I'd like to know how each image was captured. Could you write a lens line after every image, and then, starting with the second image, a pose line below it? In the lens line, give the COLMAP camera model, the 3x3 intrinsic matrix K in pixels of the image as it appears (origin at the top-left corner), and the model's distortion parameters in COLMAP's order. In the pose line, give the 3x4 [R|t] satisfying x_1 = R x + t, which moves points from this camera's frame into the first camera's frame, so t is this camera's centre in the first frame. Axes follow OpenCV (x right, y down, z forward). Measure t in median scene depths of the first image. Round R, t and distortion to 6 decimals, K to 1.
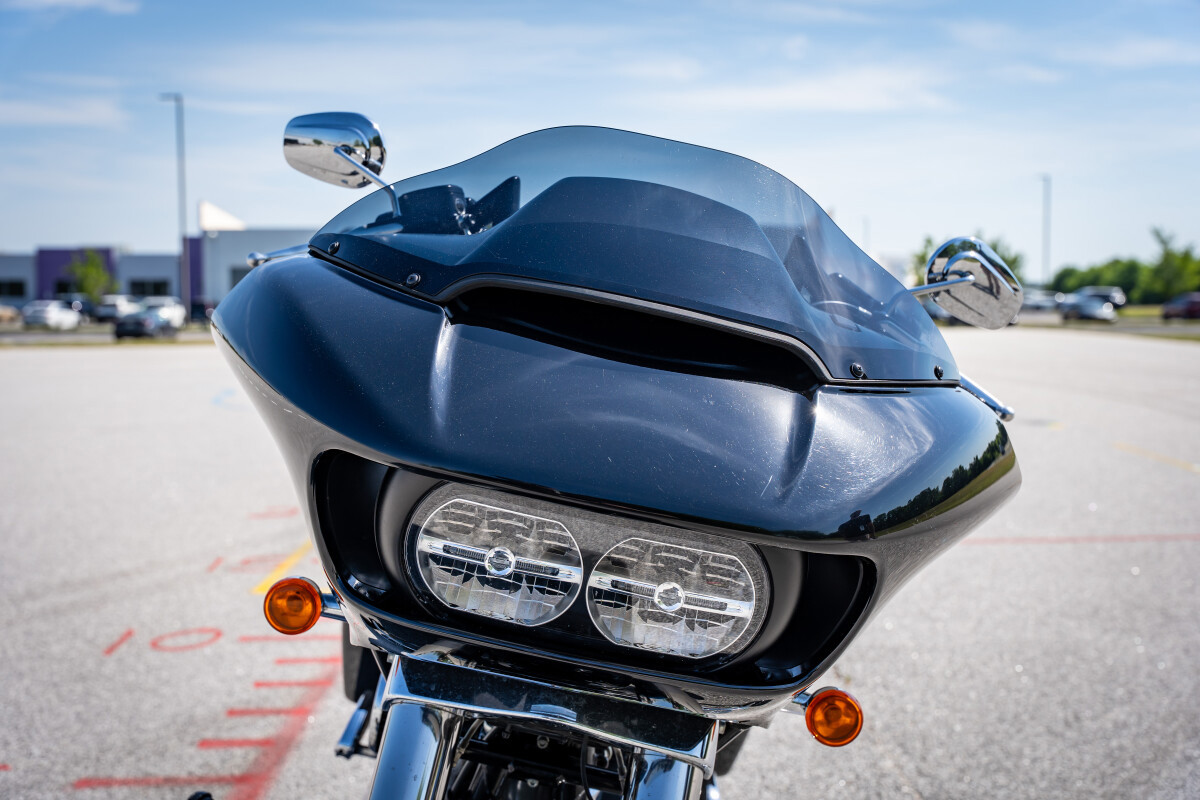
lens RADIAL K [[1690.3, 0, 563.5], [0, 1690.3, 411.4], [0, 0, 1]] dist [-0.003002, 0.021763]
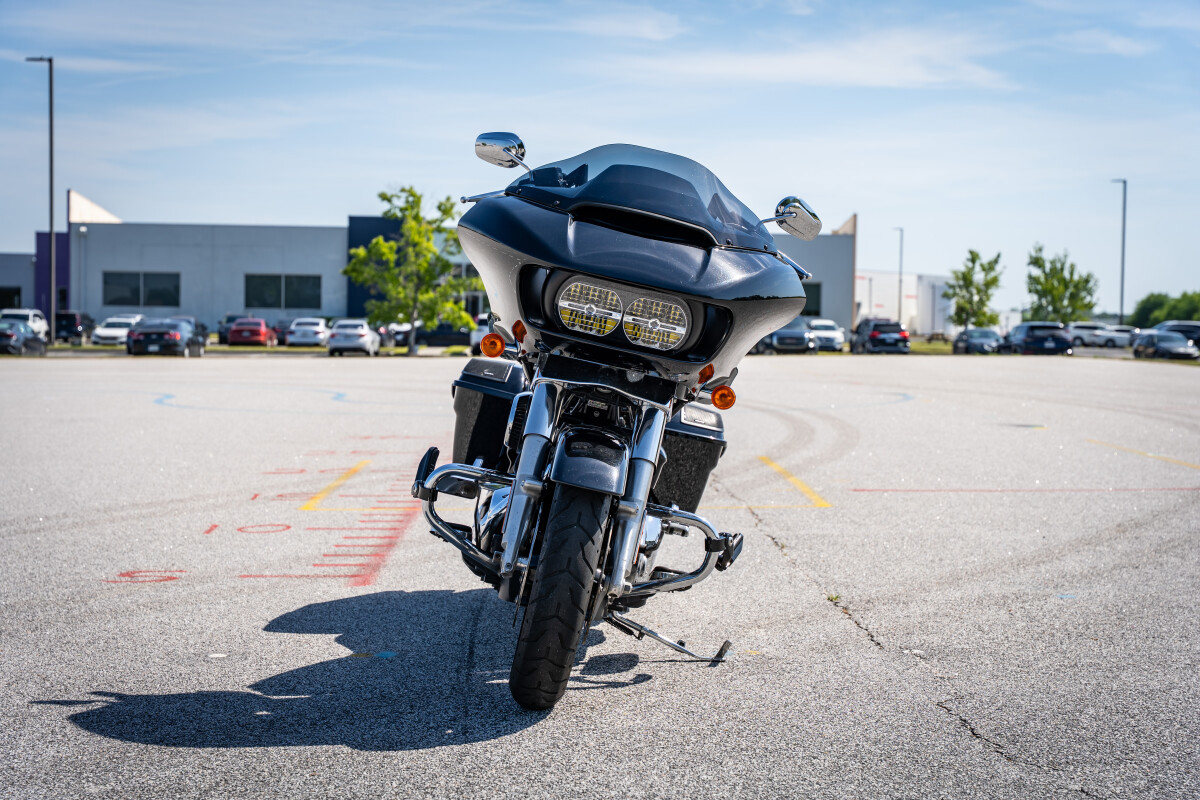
lens RADIAL K [[2122.9, 0, 628.3], [0, 2122.9, 403.2], [0, 0, 1]] dist [0.003954, 0.094945]
pose [[0.998485, 0.013807, 0.053269, -0.129074], [-0.012363, 0.999550, -0.027339, 0.274368], [-0.053623, 0.026639, 0.998206, -1.944775]]
